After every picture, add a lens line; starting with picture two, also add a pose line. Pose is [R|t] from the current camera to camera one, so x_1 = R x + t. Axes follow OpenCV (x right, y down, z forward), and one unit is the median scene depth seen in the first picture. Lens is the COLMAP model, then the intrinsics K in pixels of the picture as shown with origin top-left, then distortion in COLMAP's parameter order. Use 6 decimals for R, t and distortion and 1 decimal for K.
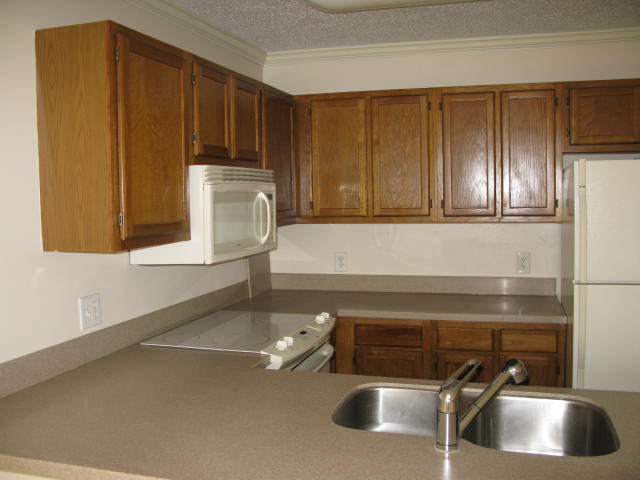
lens RADIAL K [[646.6, 0, 324.9], [0, 646.6, 239.1], [0, 0, 1]] dist [-0.114127, 0.000000]
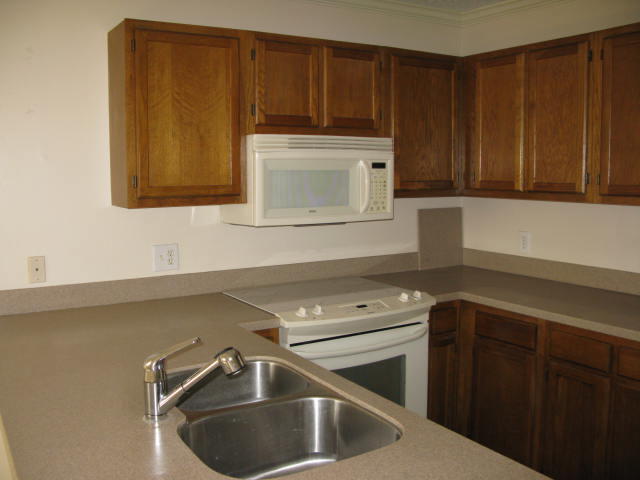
lens RADIAL K [[646.6, 0, 317.3], [0, 646.6, 241.4], [0, 0, 1]] dist [-0.114127, 0.000000]
pose [[0.742451, 0.089214, -0.663933, 0.497972], [-0.056640, 0.995904, 0.070483, -0.015069], [0.667502, -0.014725, 0.744463, 0.211526]]
